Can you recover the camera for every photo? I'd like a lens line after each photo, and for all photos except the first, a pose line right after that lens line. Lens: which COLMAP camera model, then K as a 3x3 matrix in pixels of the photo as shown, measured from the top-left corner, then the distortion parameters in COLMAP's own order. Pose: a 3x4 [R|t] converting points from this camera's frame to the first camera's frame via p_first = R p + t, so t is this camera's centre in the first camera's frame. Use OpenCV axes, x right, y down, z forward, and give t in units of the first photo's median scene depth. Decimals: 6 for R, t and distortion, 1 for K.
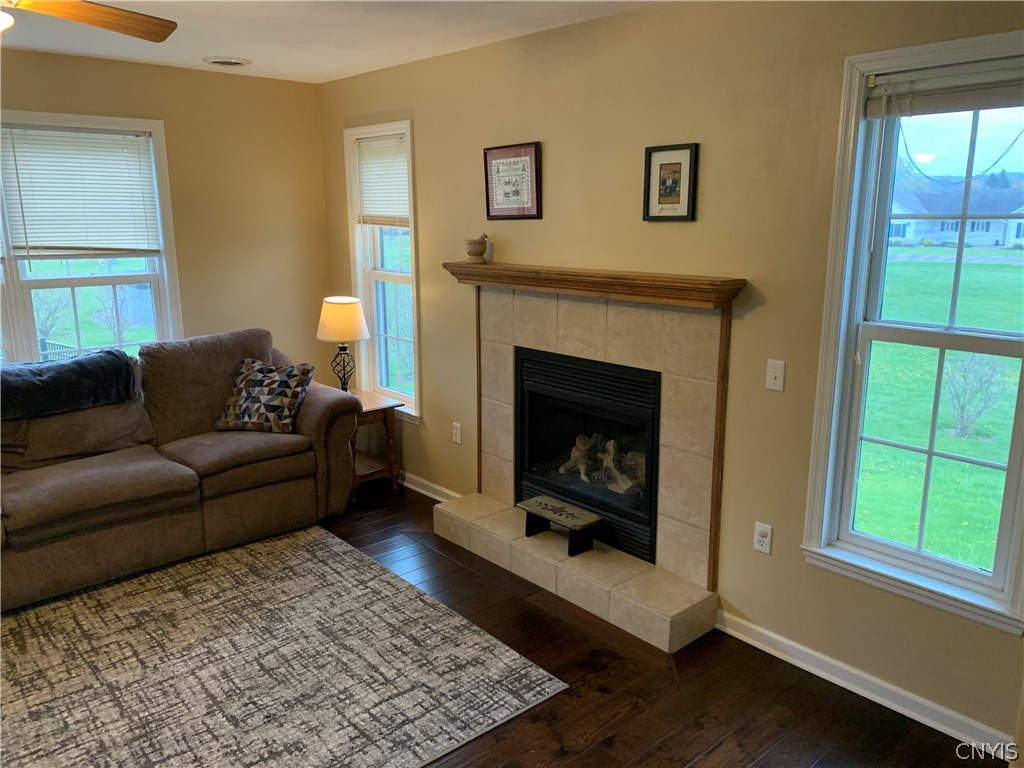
lens RADIAL K [[766.9, 0, 512.0], [0, 766.9, 384.0], [0, 0, 1]] dist [0.057931, -0.067559]
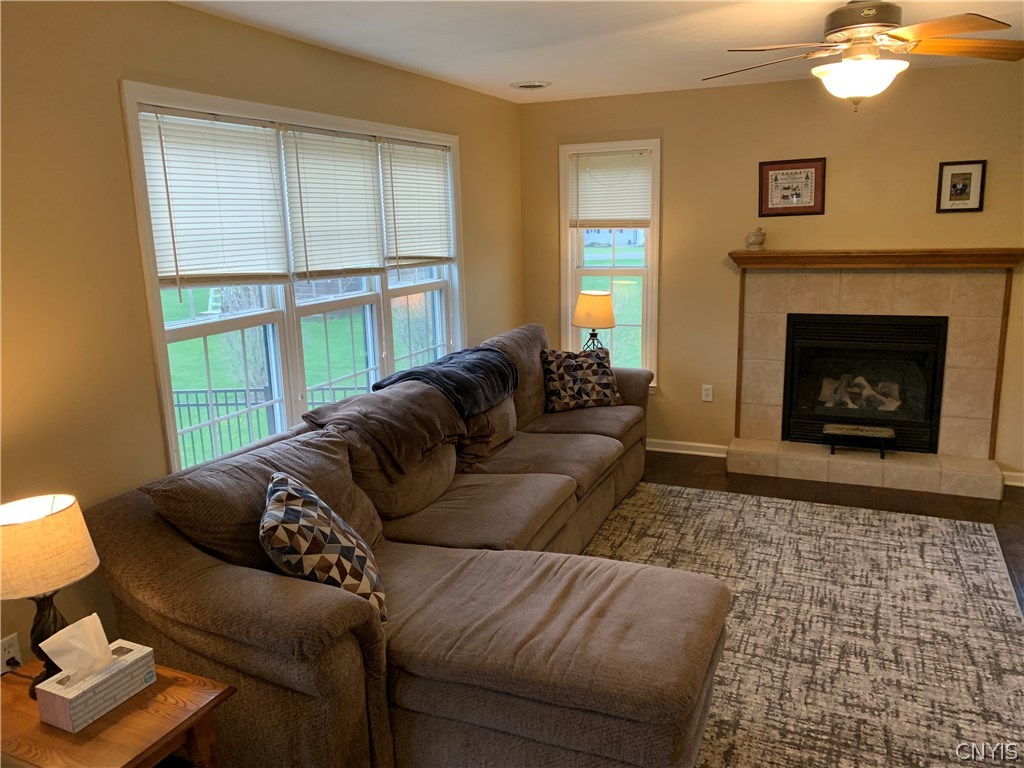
lens RADIAL K [[762.9, 0, 512.0], [0, 762.9, 384.0], [0, 0, 1]] dist [0.052138, -0.069202]
pose [[0.907657, -0.111597, 0.404604, -1.076775], [0.116396, 0.993120, 0.012806, -0.002911], [-0.403250, 0.035471, 0.914402, 0.008554]]
